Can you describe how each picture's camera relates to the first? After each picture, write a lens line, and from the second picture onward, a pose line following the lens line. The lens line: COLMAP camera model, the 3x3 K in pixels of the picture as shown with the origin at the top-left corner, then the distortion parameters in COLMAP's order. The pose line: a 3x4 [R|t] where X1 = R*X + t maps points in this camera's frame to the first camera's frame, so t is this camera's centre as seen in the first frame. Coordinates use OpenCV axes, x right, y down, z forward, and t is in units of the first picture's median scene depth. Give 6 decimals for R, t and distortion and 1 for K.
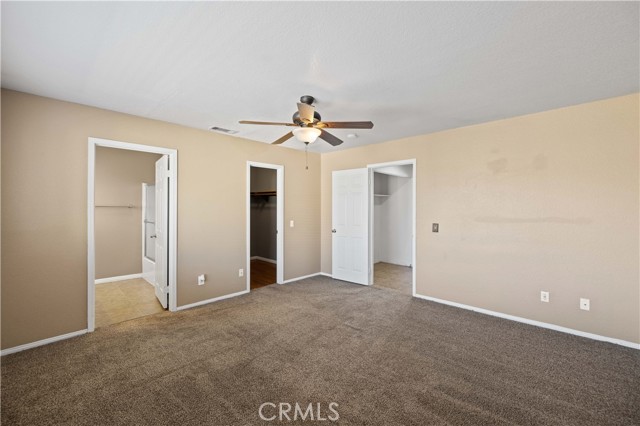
lens RADIAL K [[268.2, 0, 320.6], [0, 268.2, 212.9], [0, 0, 1]] dist [-0.000291, -0.000364]
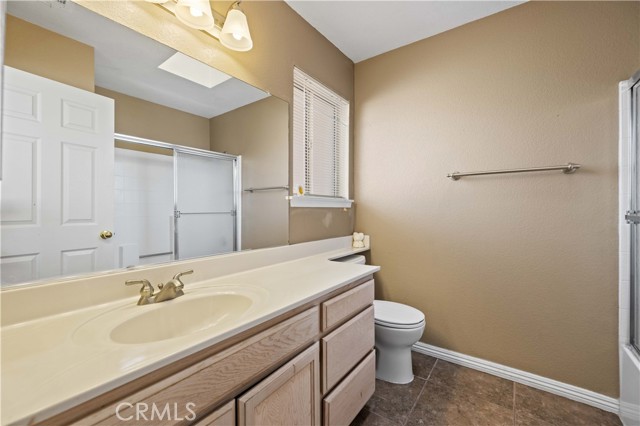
lens RADIAL K [[268.2, 0, 321.2], [0, 268.2, 211.6], [0, 0, 1]] dist [-0.000291, -0.000364]
pose [[0.141005, 0.001605, -0.990008, -0.429327], [0.005730, 0.999981, 0.002437, 0.024600], [0.989992, -0.006016, 0.140993, 0.649434]]
